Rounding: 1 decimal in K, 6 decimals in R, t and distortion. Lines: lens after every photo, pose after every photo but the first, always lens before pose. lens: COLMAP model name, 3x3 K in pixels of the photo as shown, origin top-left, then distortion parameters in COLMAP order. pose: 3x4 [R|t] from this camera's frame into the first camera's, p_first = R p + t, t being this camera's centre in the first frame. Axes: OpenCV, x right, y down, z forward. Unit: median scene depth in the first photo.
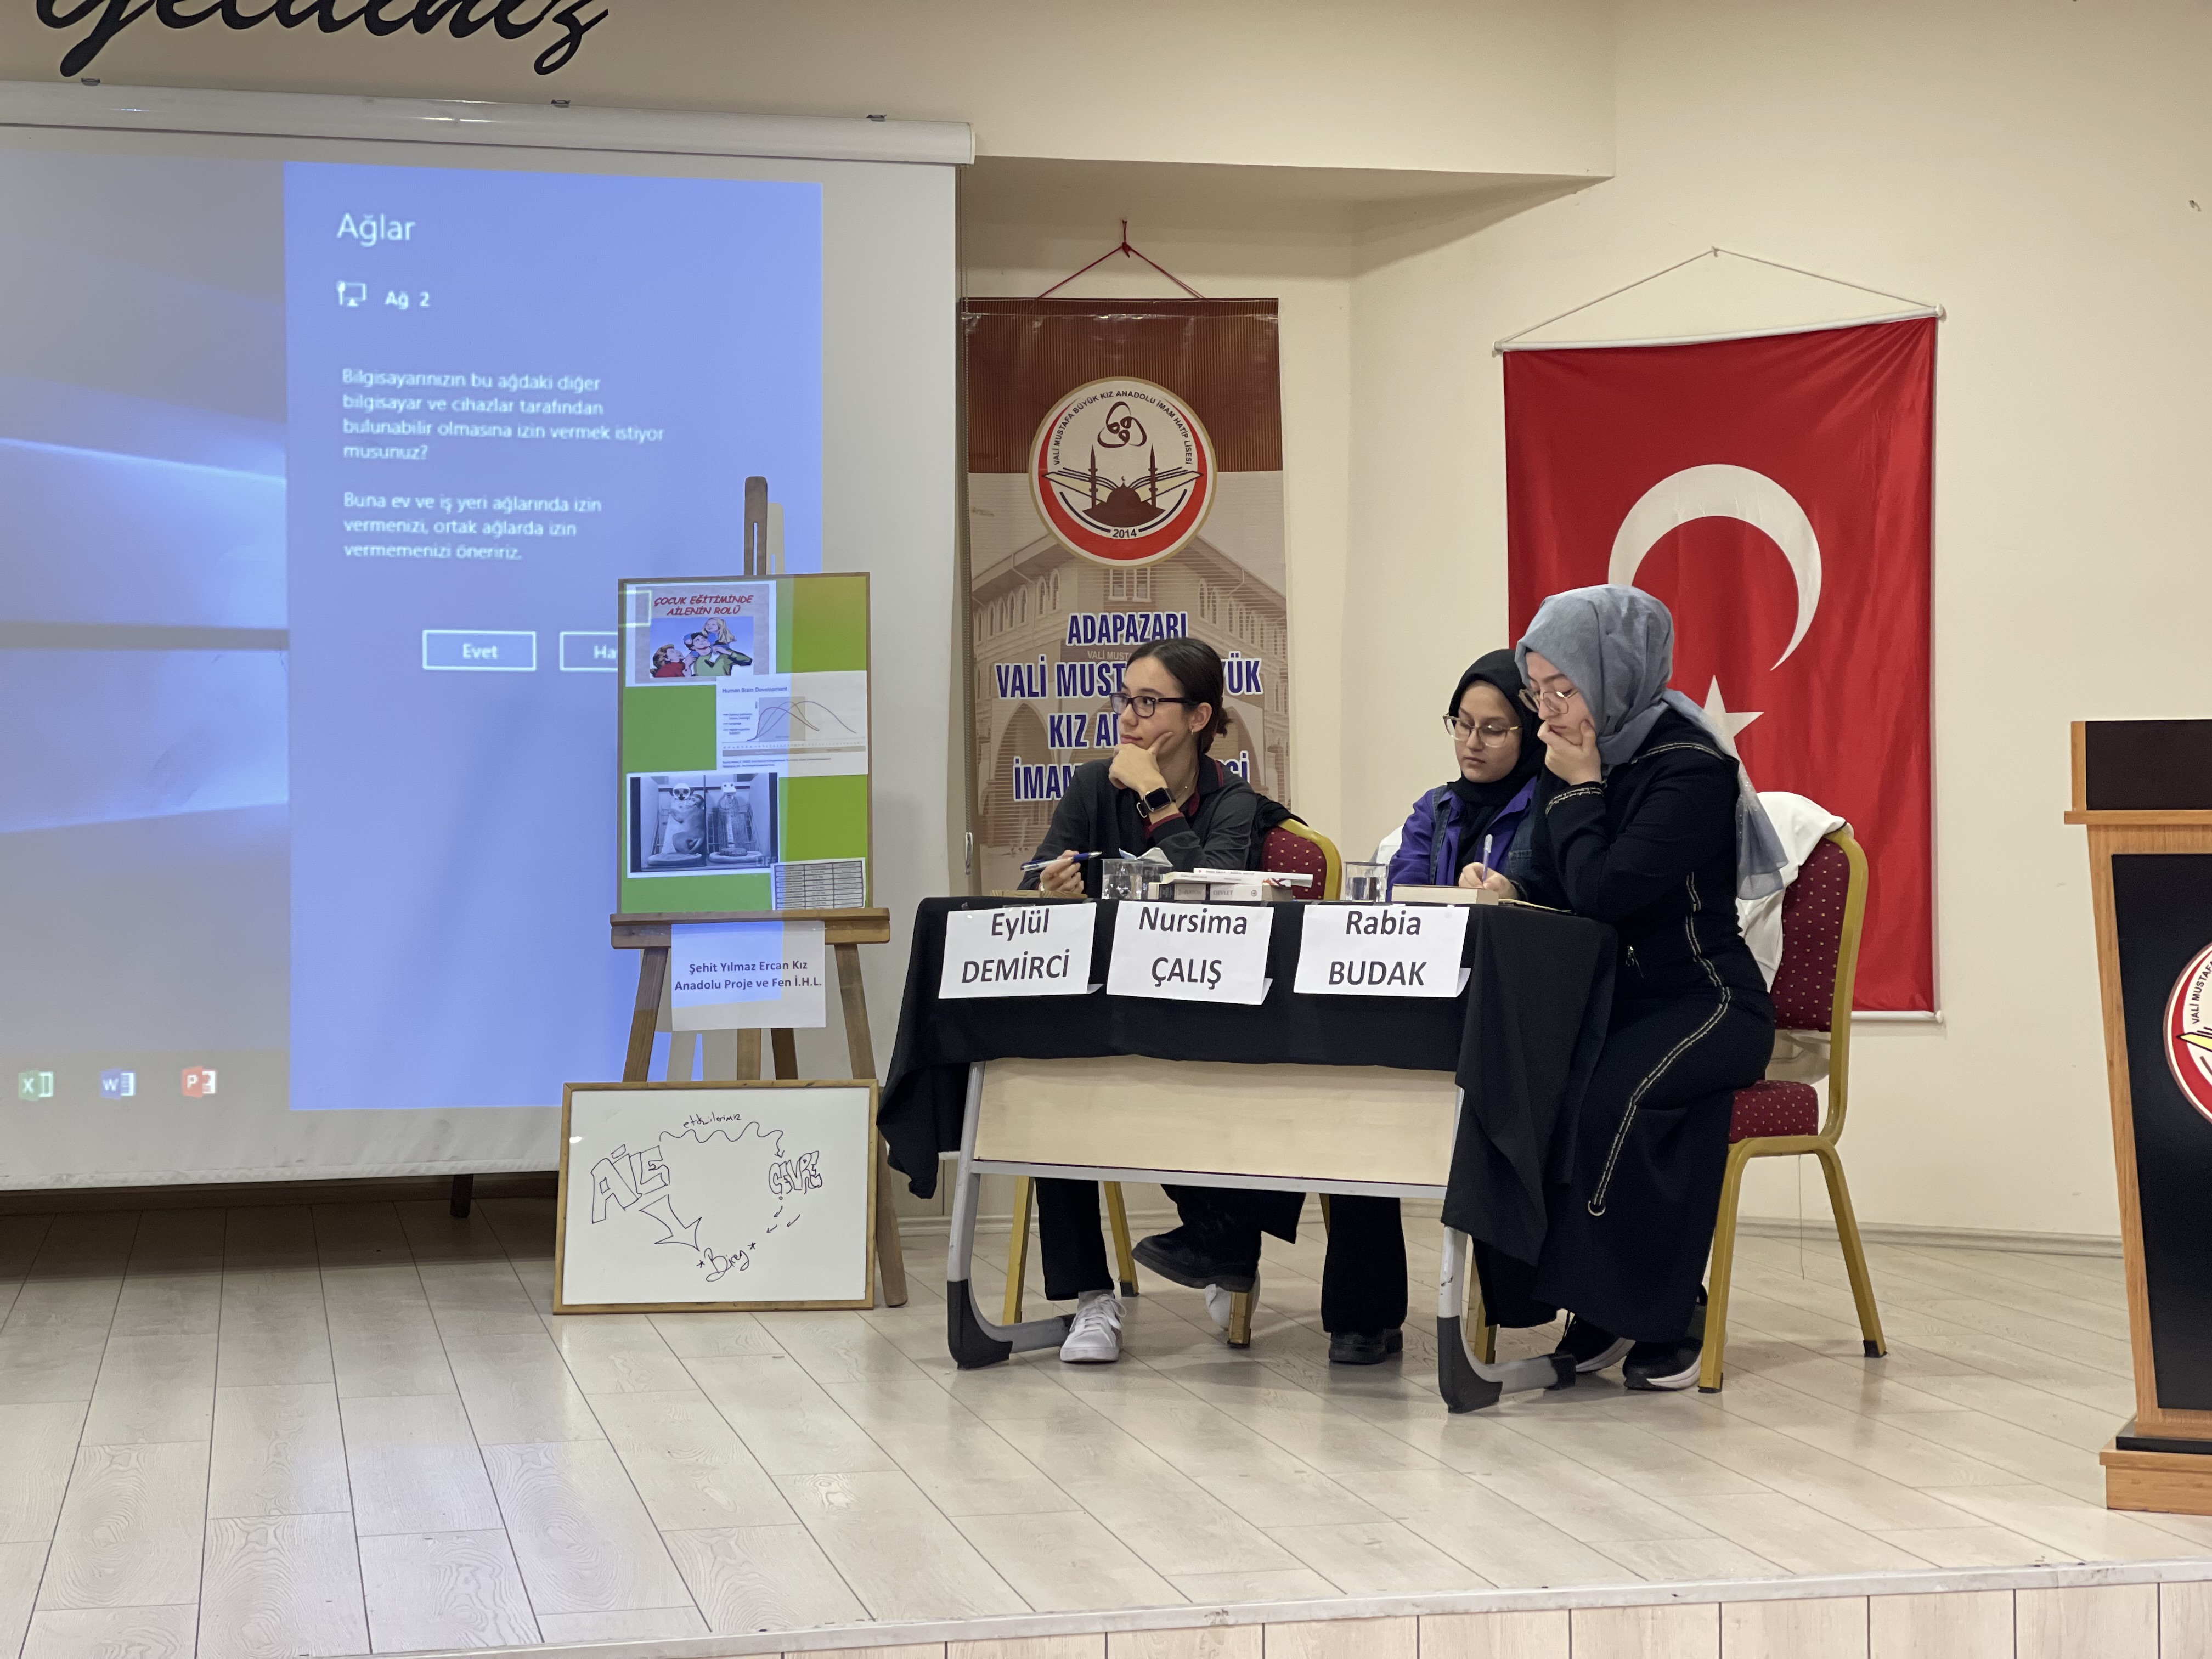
lens RADIAL K [[4082.9, 0, 1112.8], [0, 4082.9, 819.5], [0, 0, 1]] dist [0.168788, 0.000000]
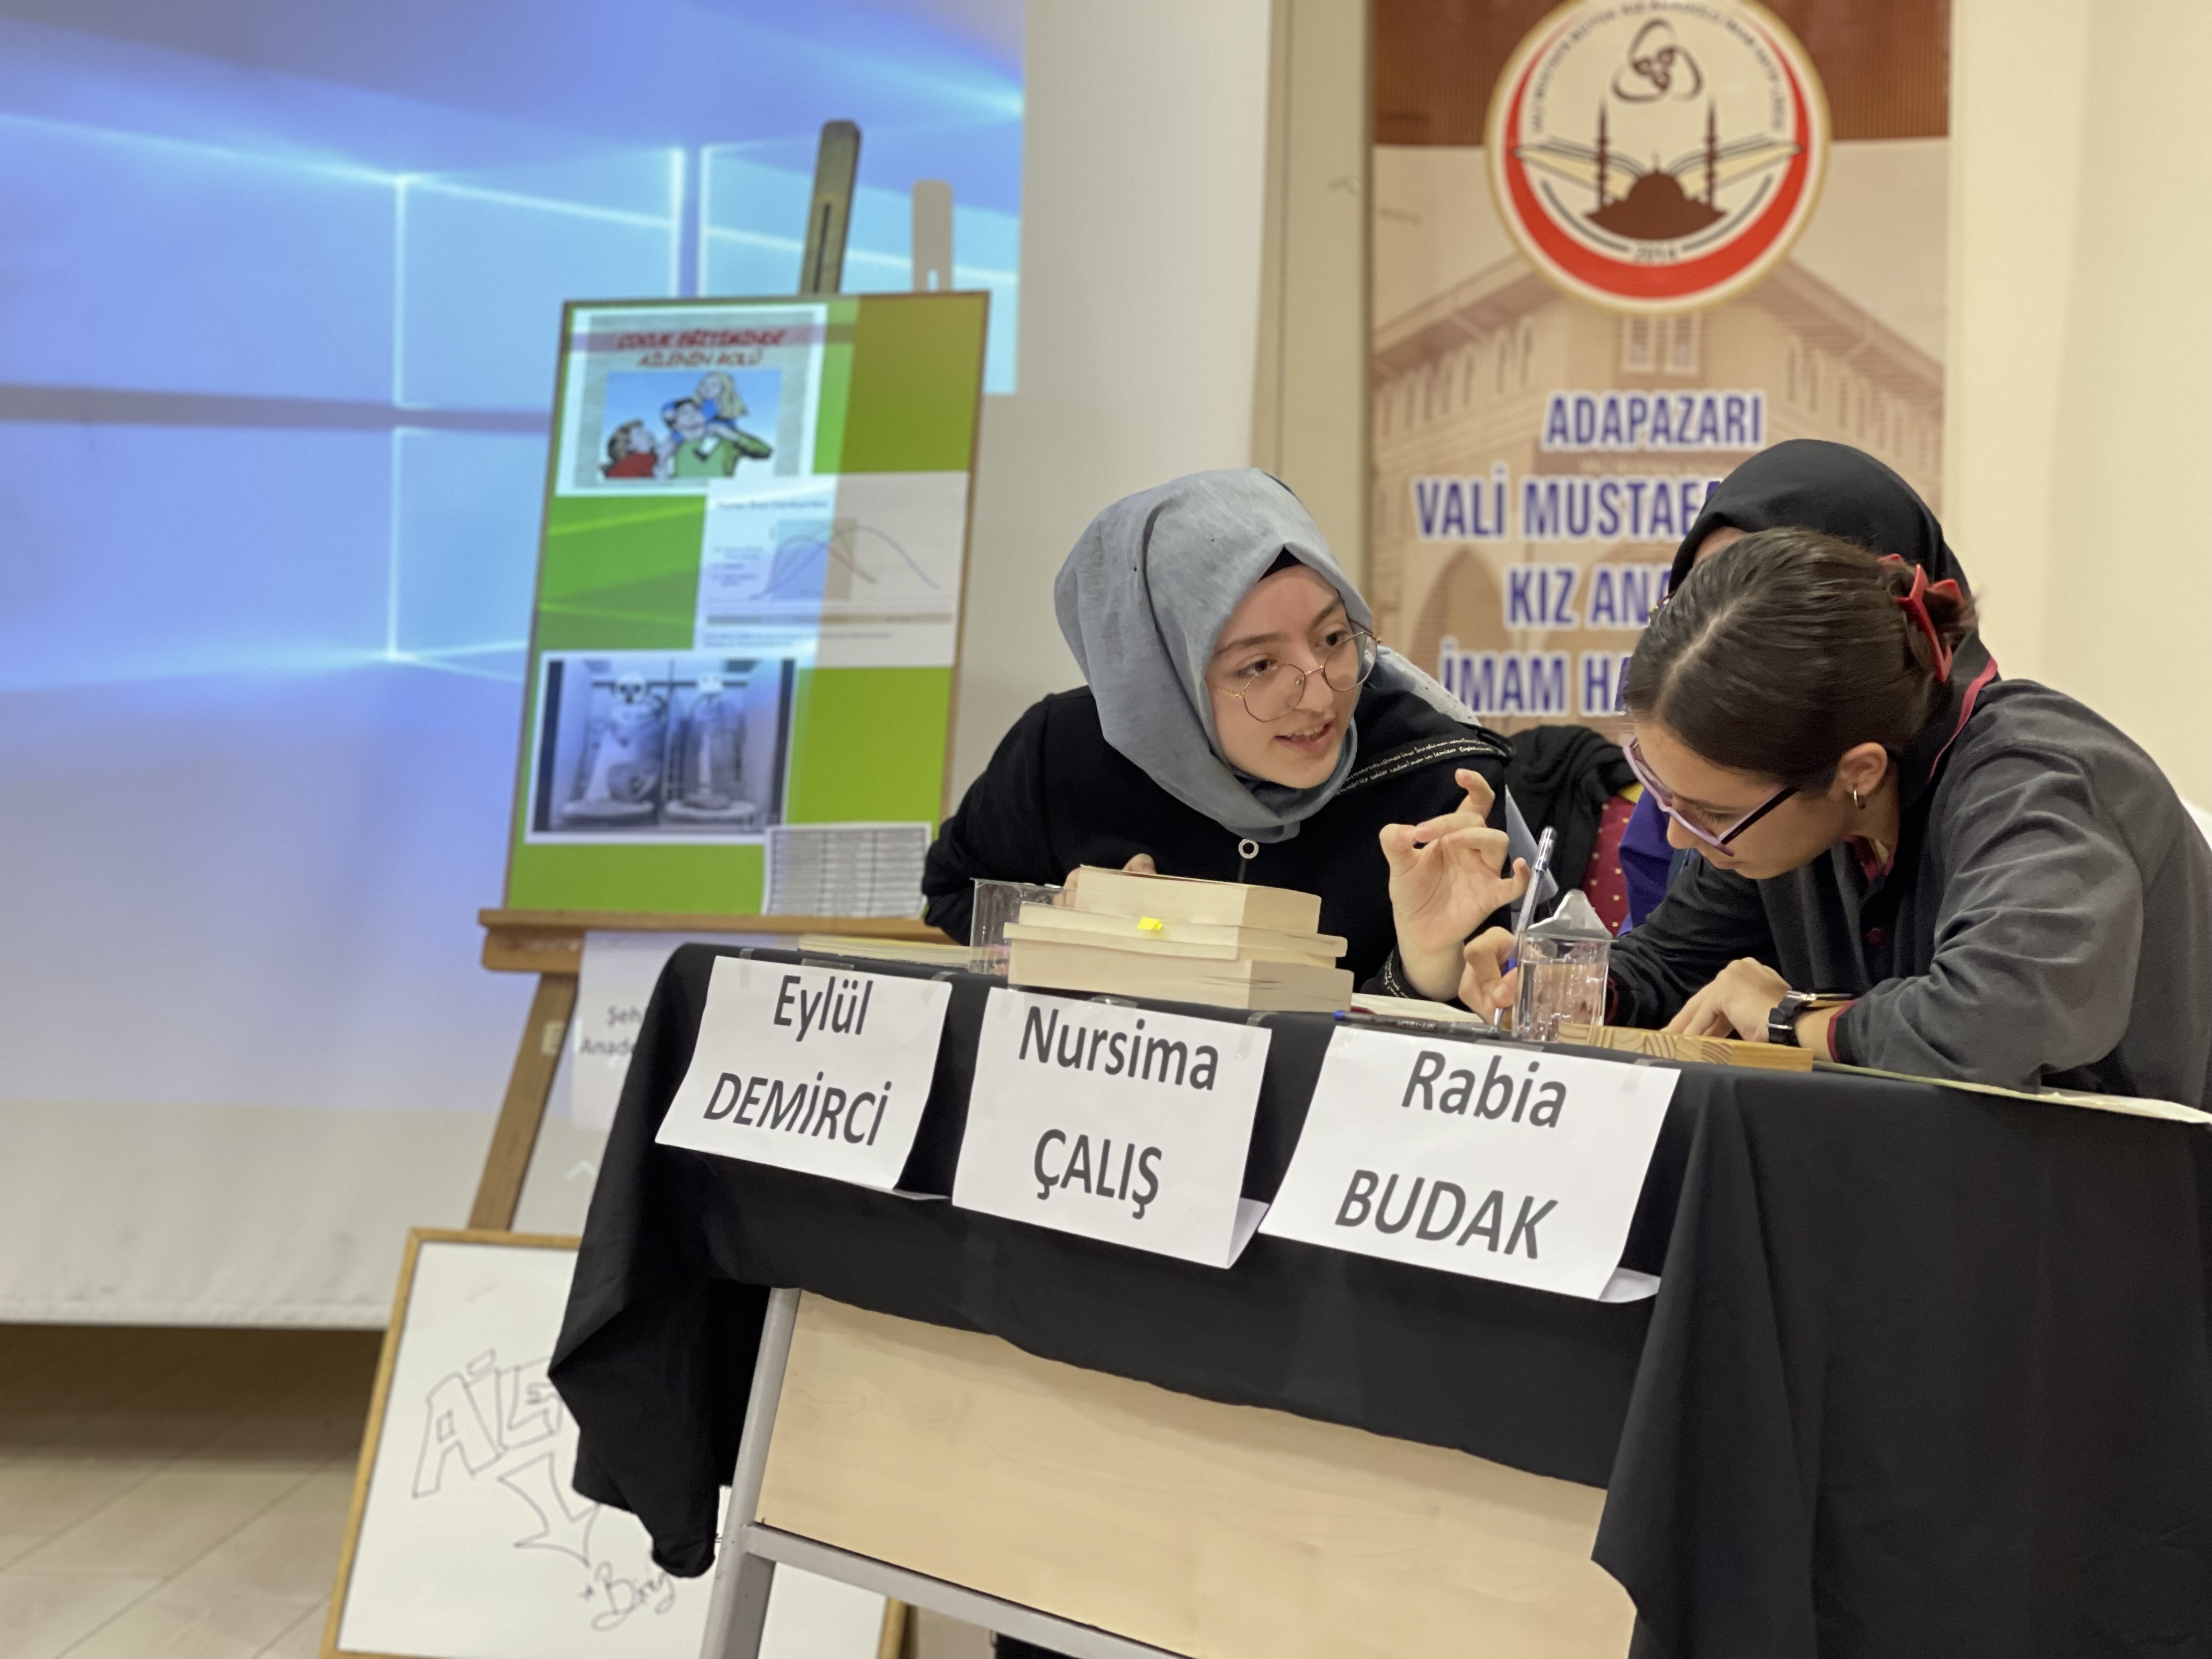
lens RADIAL K [[4082.9, 0, 1089.7], [0, 4082.9, 838.7], [0, 0, 1]] dist [0.168788, 0.000000]
pose [[0.957422, 0.039545, -0.285972, 0.109888], [-0.028903, 0.998727, 0.041339, -0.011025], [0.287243, -0.031313, 0.957346, 0.488008]]
